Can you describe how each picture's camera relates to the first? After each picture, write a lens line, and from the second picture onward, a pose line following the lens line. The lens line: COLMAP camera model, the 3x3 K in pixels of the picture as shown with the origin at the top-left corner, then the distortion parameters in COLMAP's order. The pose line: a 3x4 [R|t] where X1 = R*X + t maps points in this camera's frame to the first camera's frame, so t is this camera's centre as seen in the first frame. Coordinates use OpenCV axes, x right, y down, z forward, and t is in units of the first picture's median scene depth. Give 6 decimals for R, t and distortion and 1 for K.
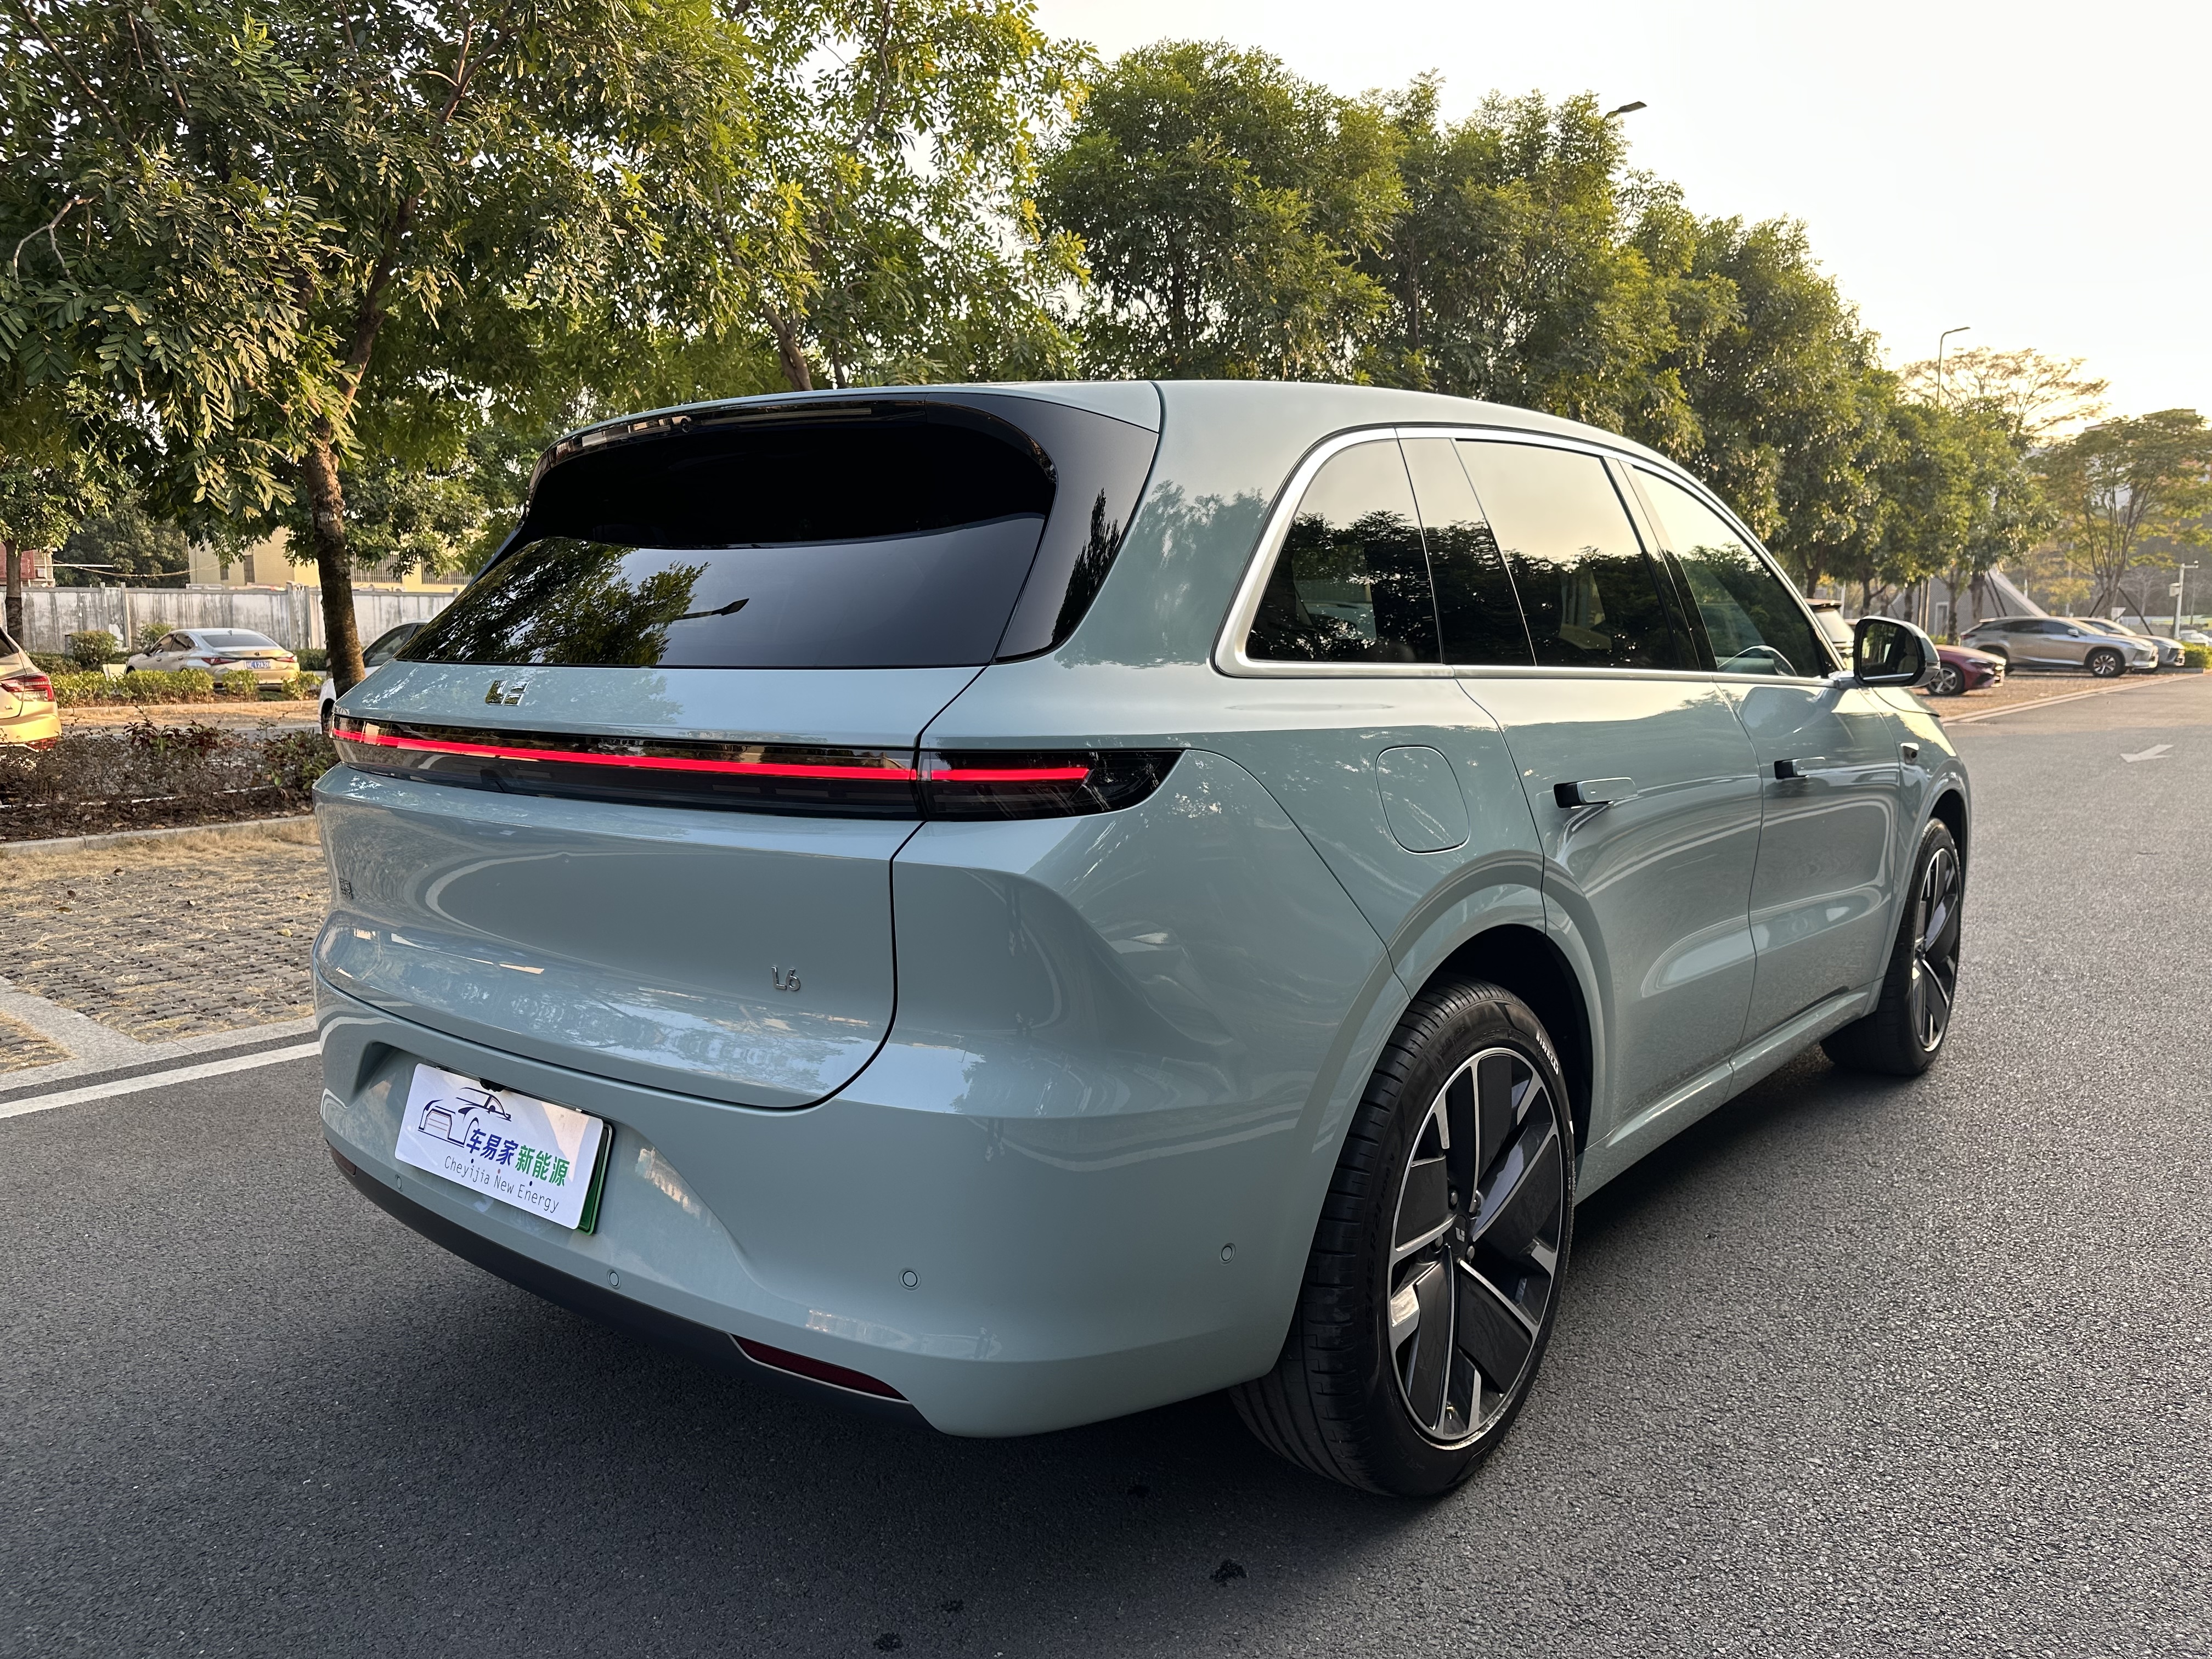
lens RADIAL K [[1565.3, 0, 1097.2], [0, 1565.3, 824.4], [0, 0, 1]] dist [0.042723, -0.044336]
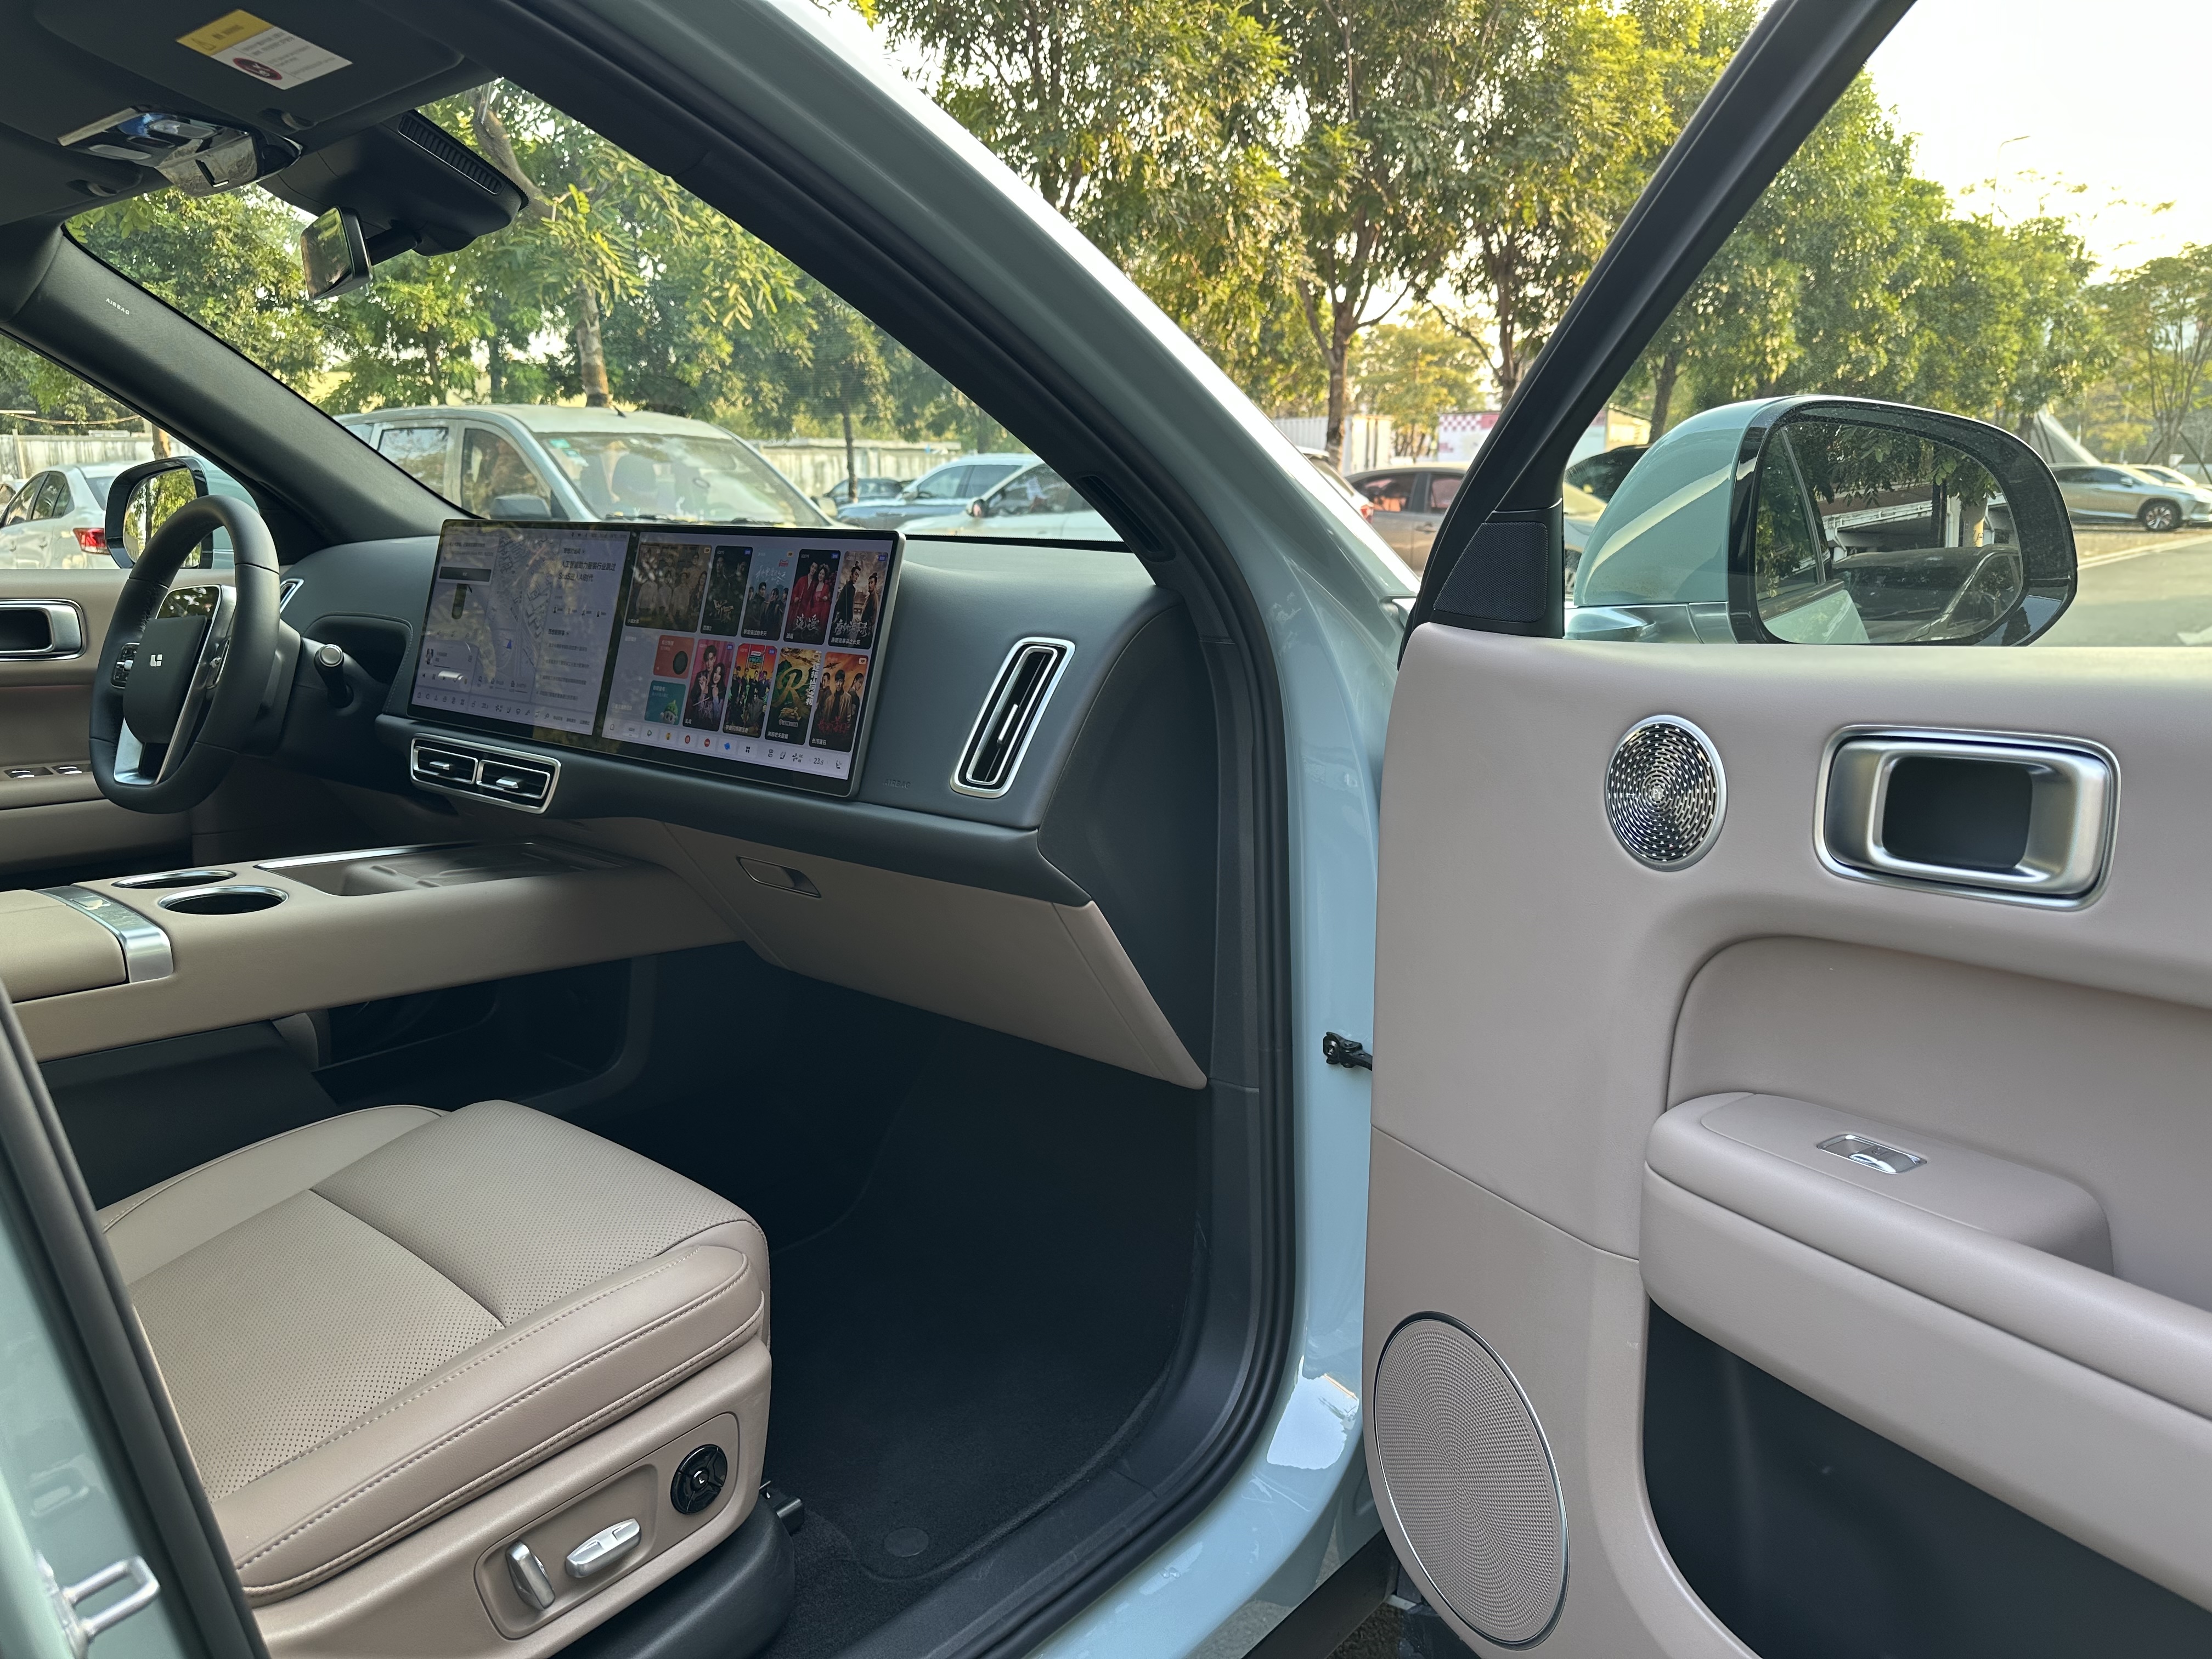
lens RADIAL K [[1565.3, 0, 1102.1], [0, 1565.3, 827.2], [0, 0, 1]] dist [0.042723, -0.044336]
pose [[0.999901, 0.002195, -0.013878, 0.075570], [-0.000887, 0.995611, 0.093579, -0.015055], [0.014022, -0.093558, 0.995515, 0.124345]]
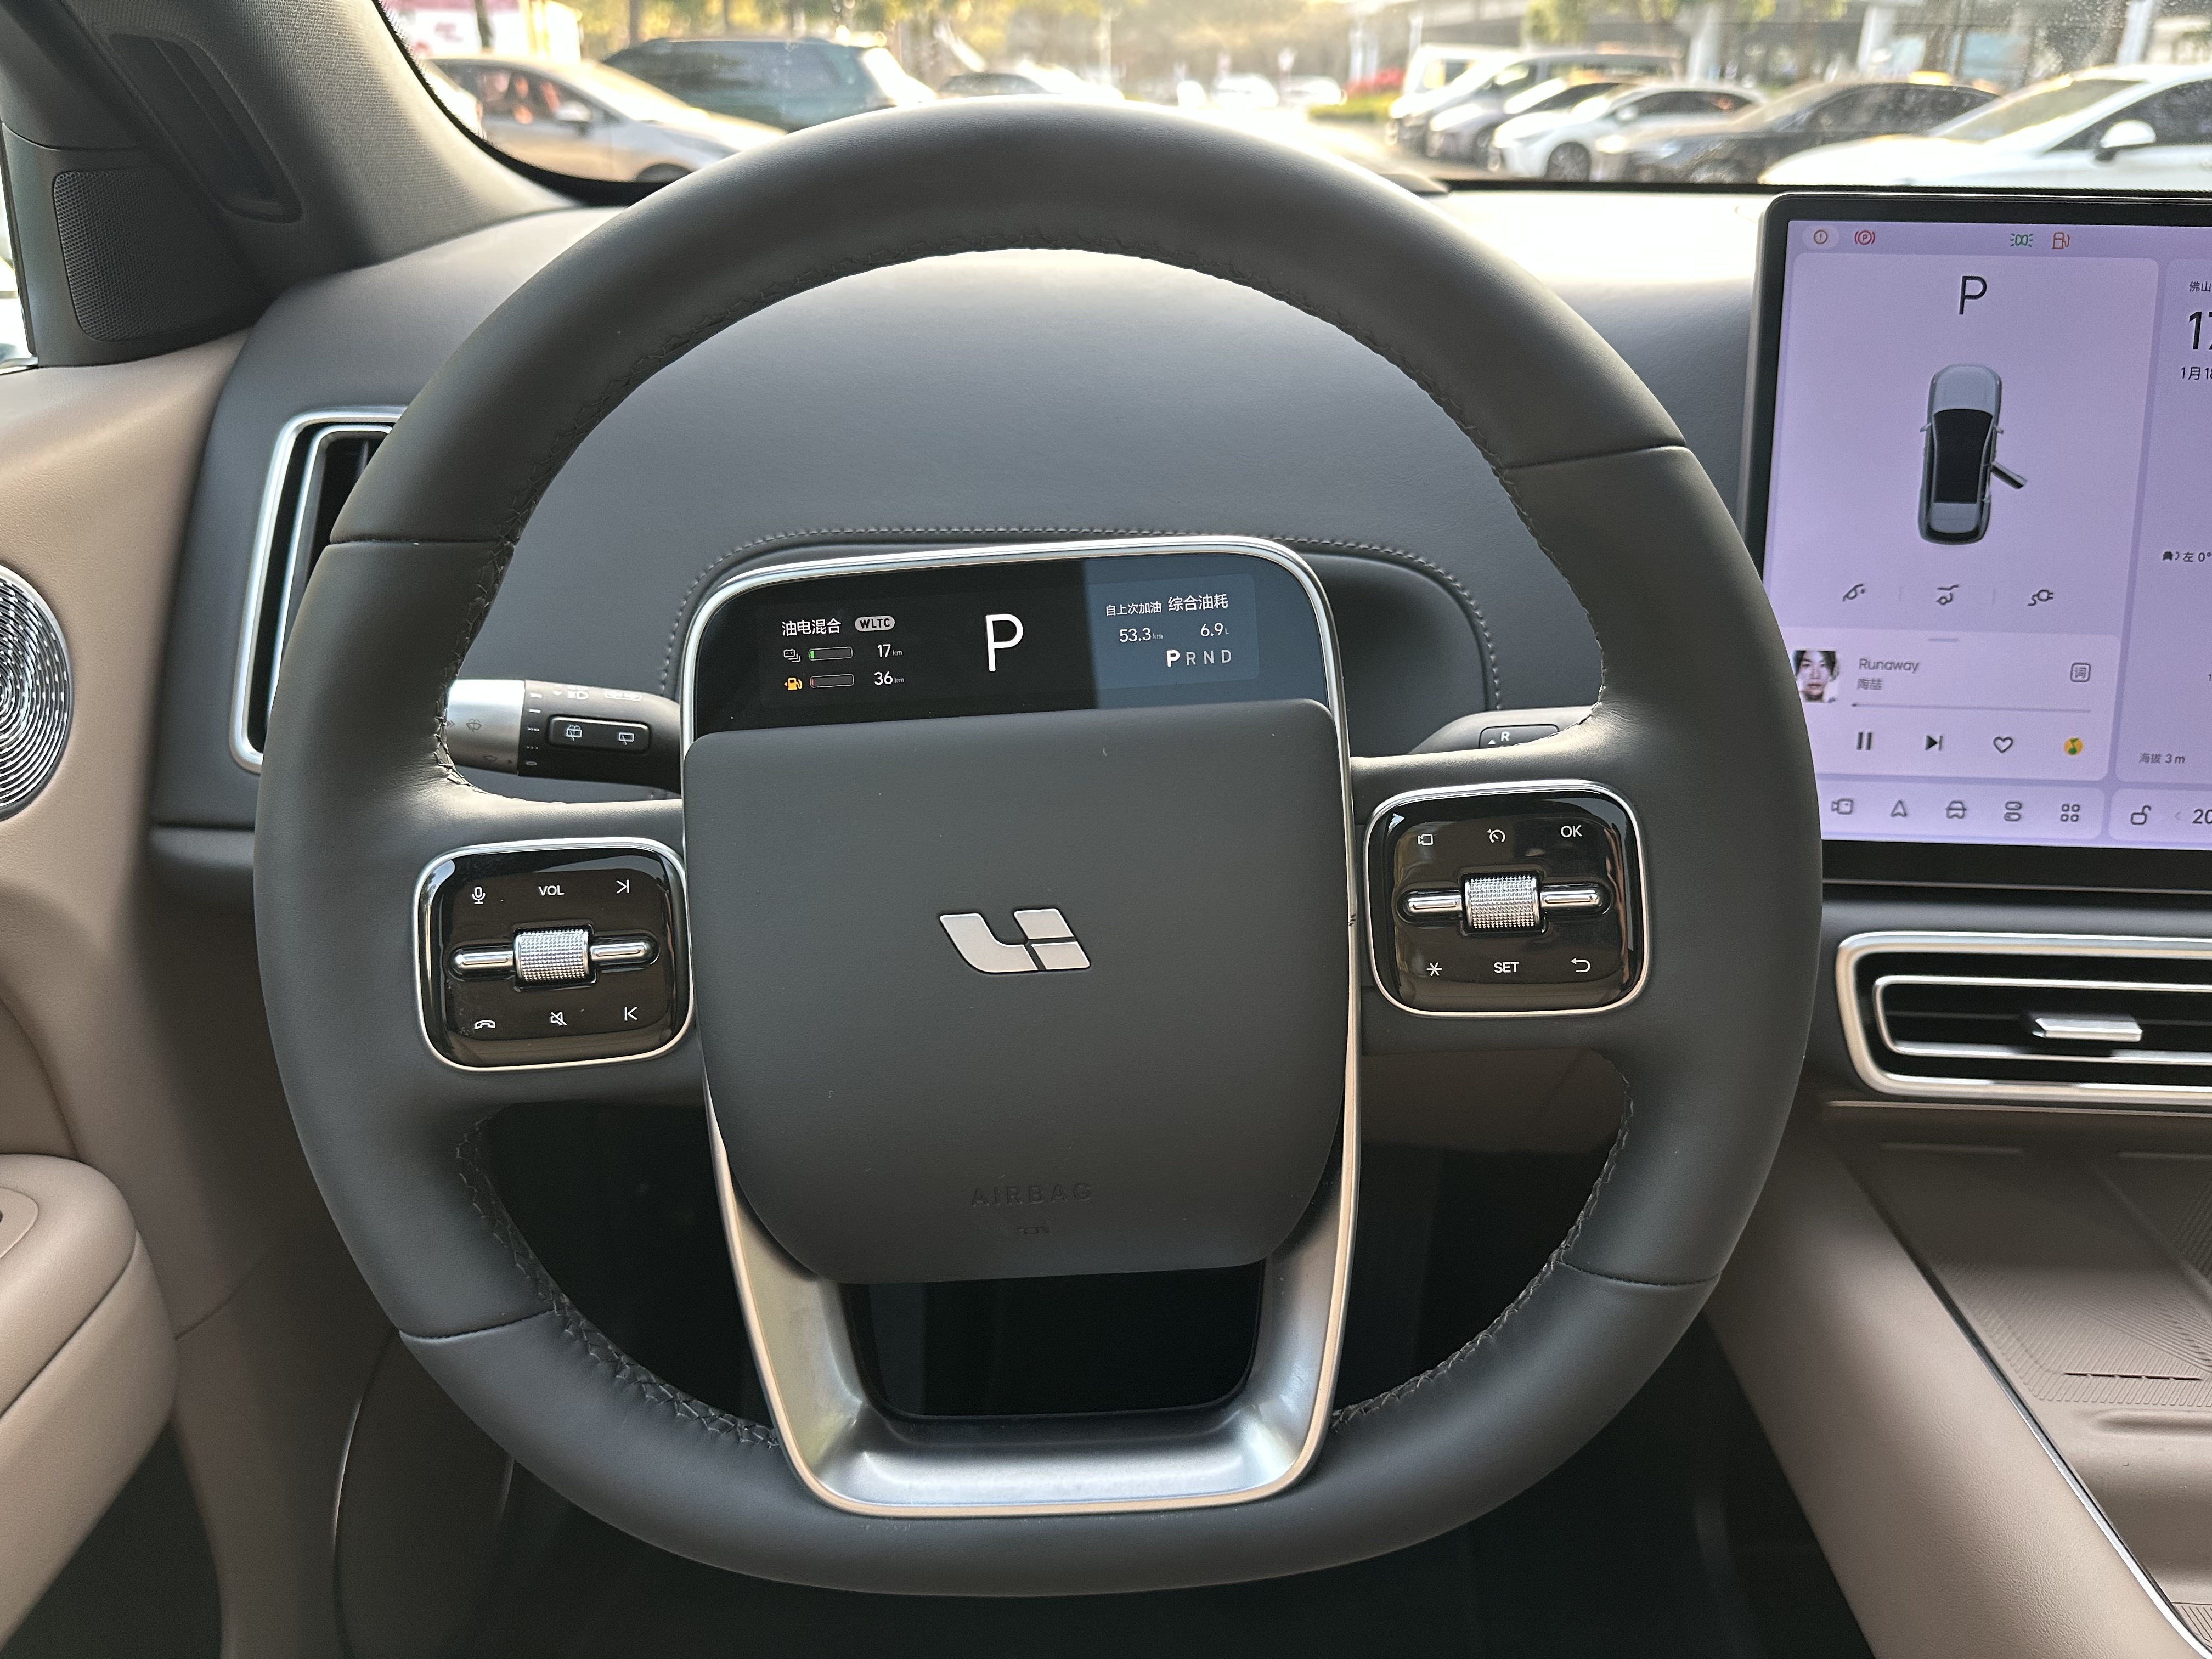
lens RADIAL K [[1565.3, 0, 1140.0], [0, 1565.3, 808.0], [0, 0, 1]] dist [0.042723, -0.044336]
pose [[0.794102, -0.242860, 0.557154, 0.021999], [0.059605, 0.943397, 0.326267, -0.022216], [-0.604854, -0.225880, 0.763629, 0.187072]]
